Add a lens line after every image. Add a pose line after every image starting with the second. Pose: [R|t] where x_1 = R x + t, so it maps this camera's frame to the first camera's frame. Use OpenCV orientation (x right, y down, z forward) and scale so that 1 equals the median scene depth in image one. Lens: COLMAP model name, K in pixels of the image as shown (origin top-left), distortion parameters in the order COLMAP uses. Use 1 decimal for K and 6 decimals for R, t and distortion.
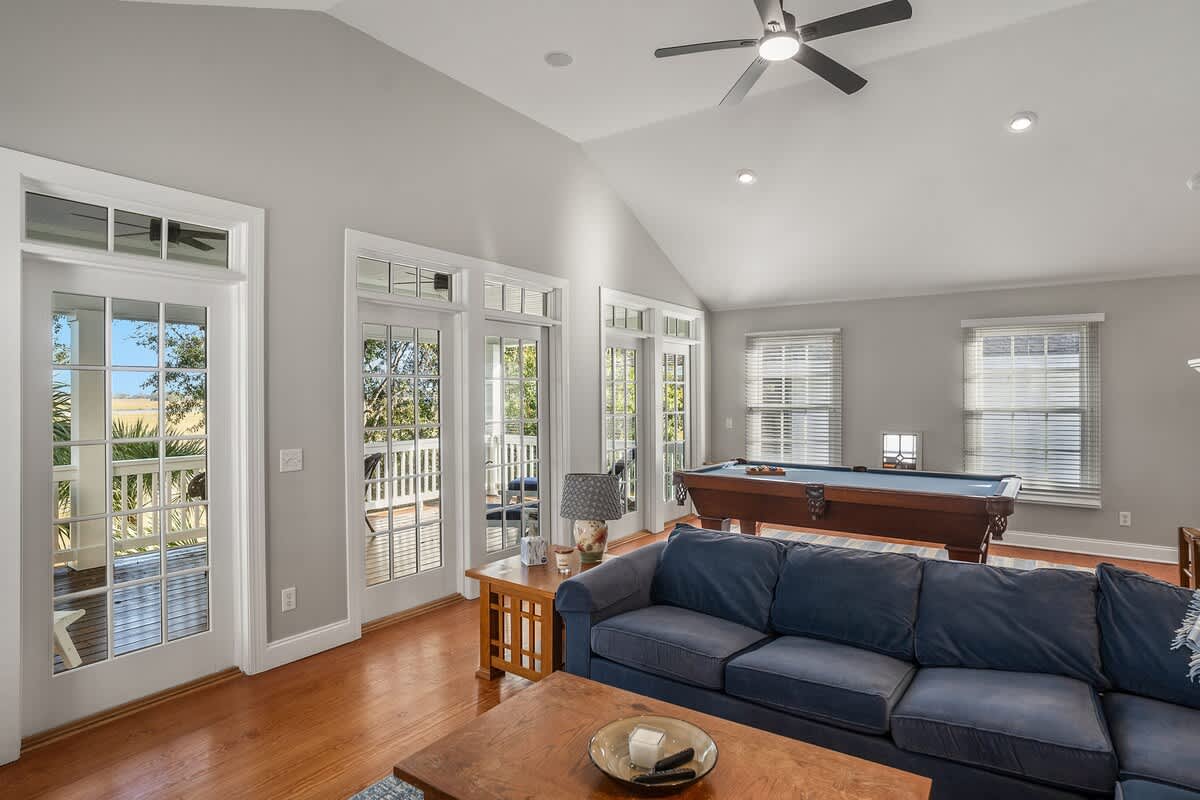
lens RADIAL K [[638.6, 0, 599.7], [0, 638.6, 400.3], [0, 0, 1]] dist [-0.042254, -0.000364]
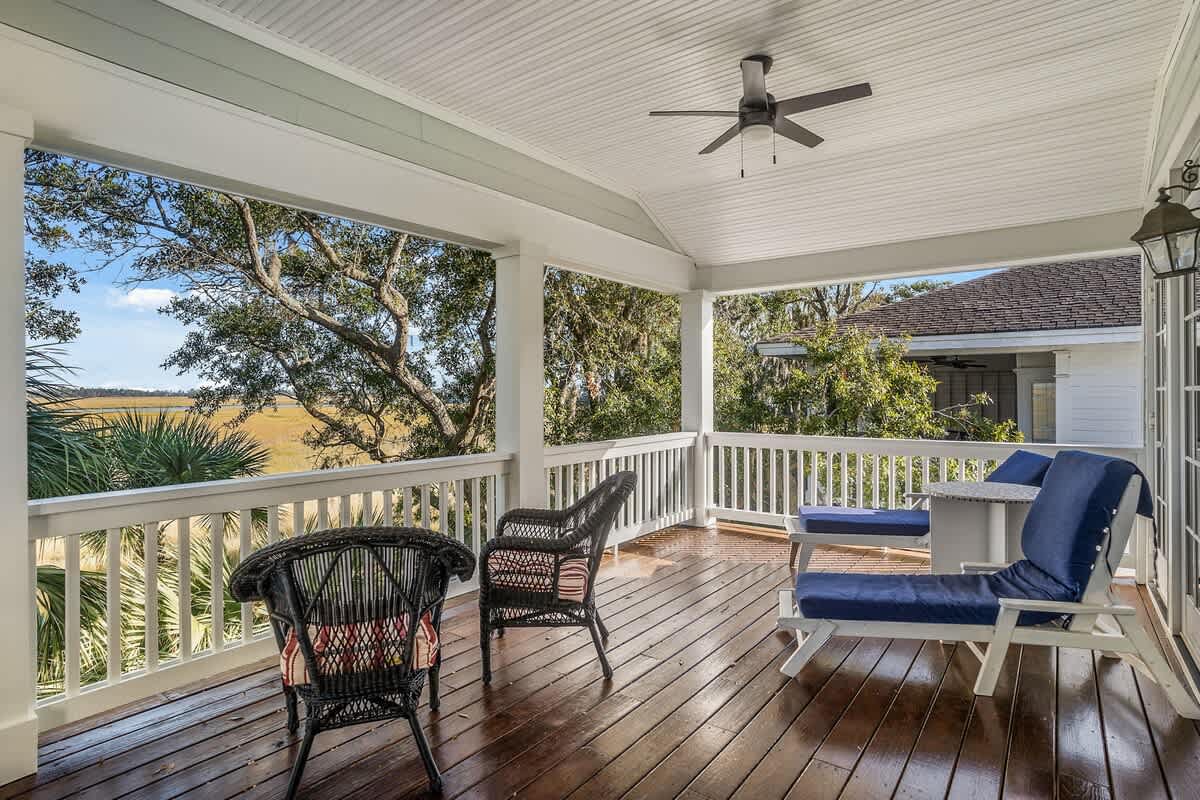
lens RADIAL K [[638.6, 0, 594.5], [0, 638.6, 396.9], [0, 0, 1]] dist [-0.042254, -0.000364]
pose [[0.998932, -0.003683, -0.046048, -0.179415], [0.003888, 0.999983, 0.004353, 0.011800], [0.046032, -0.004528, 0.998930, 0.267270]]
